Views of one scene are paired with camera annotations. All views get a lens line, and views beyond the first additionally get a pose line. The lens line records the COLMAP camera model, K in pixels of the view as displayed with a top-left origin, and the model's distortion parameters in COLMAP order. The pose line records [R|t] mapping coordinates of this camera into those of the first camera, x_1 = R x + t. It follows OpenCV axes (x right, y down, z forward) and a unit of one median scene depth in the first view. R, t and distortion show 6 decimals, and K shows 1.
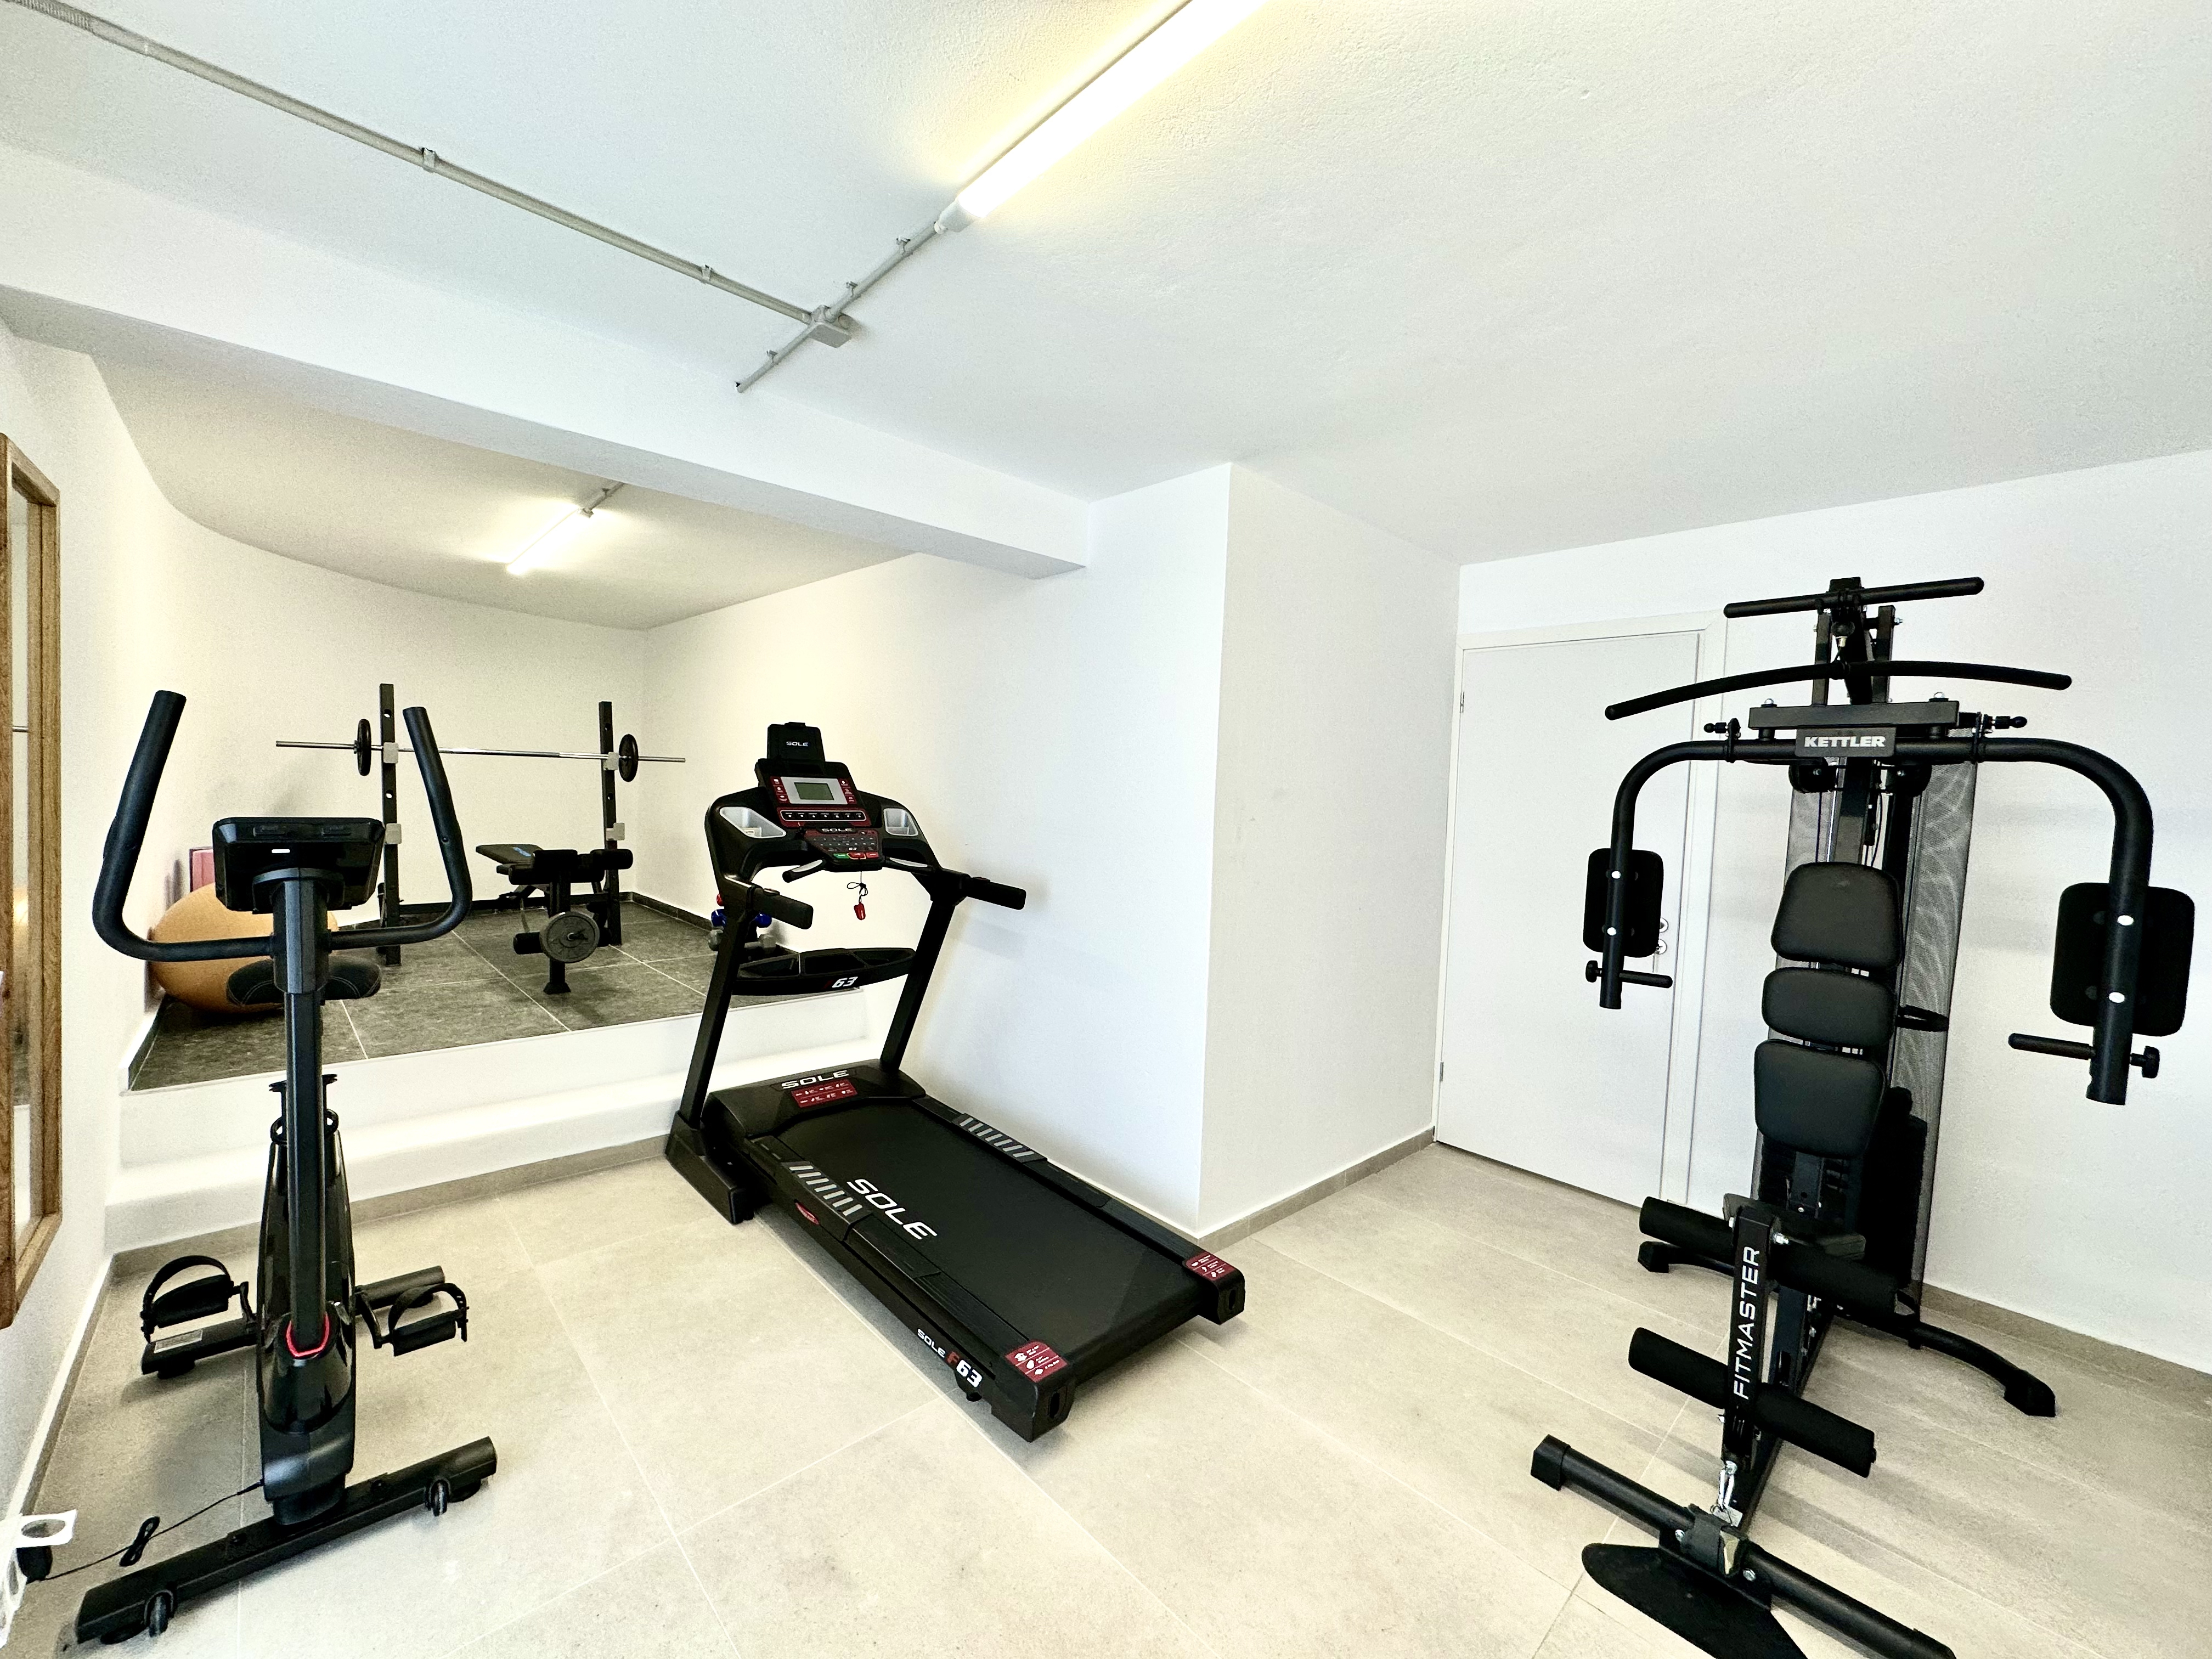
lens RADIAL K [[885.6, 0, 1106.0], [0, 885.6, 829.5], [0, 0, 1]] dist [-0.001054, 0.000490]
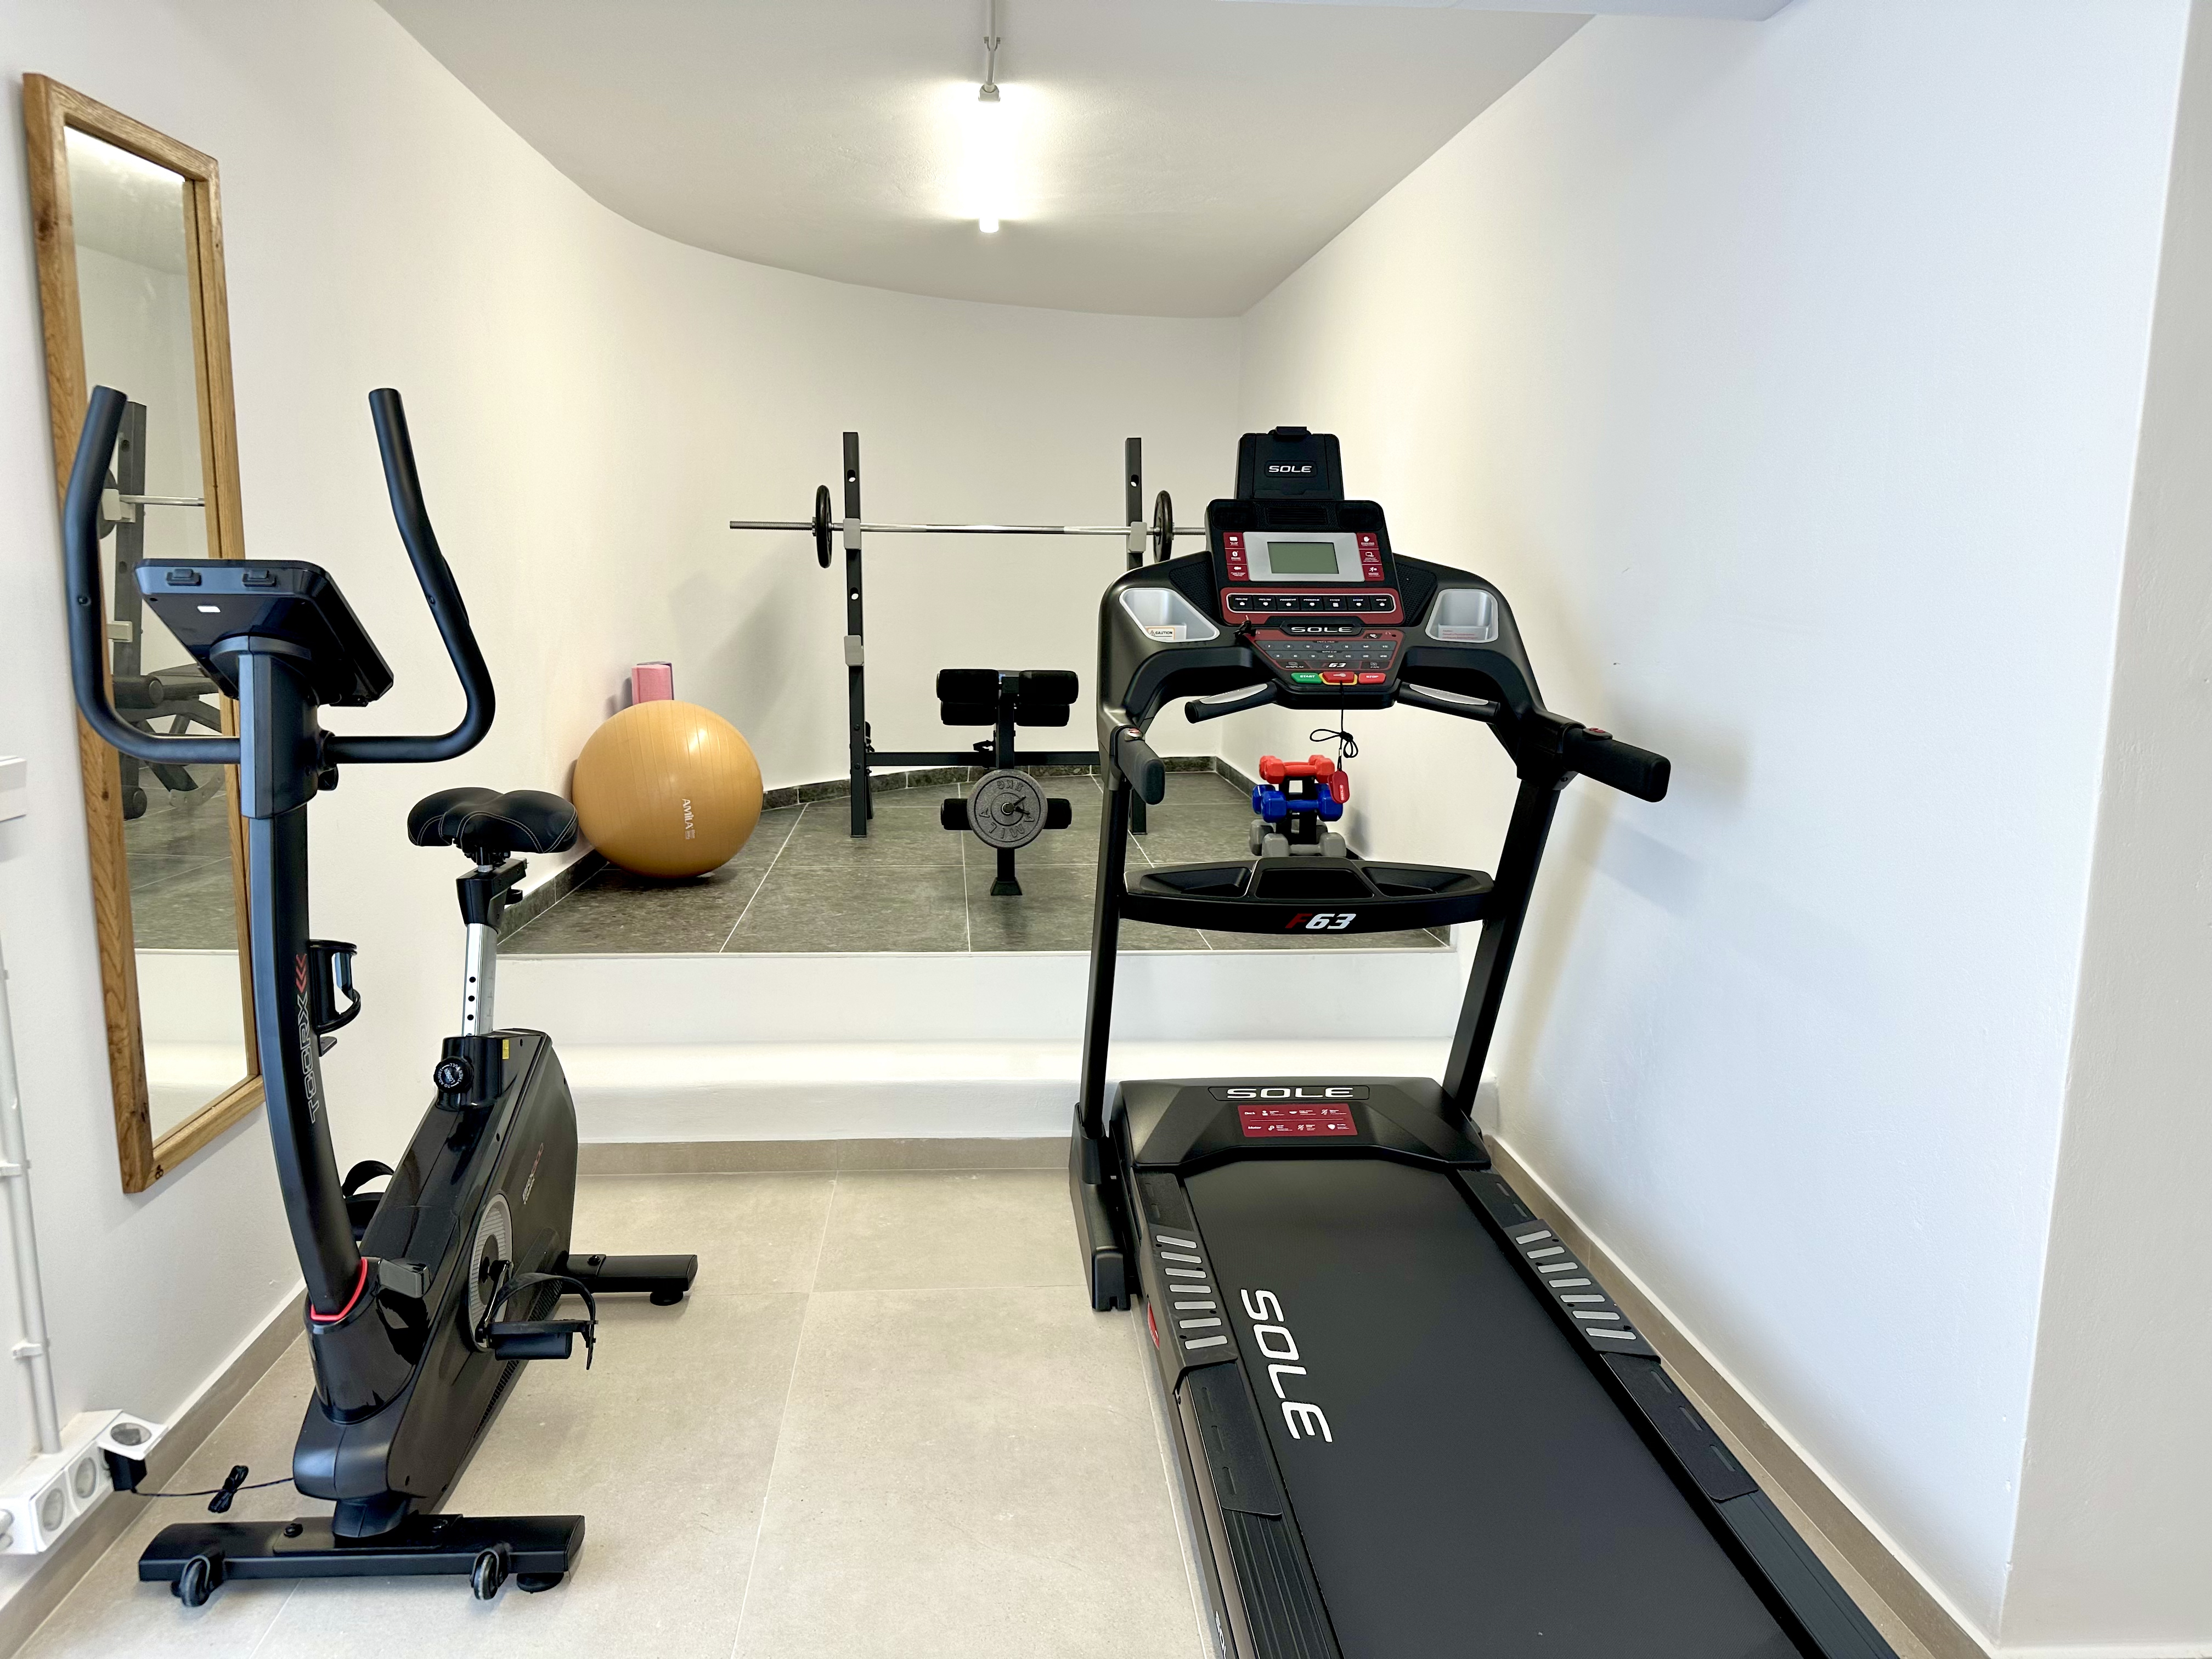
lens RADIAL K [[1549.1, 0, 1106.0], [0, 1549.1, 829.5], [0, 0, 1]] dist [0.145781, -0.183638]
pose [[0.769930, 0.071502, -0.634110, 0.183283], [-0.011867, 0.995135, 0.097802, 0.029117], [0.638018, -0.067776, 0.767033, 0.209279]]
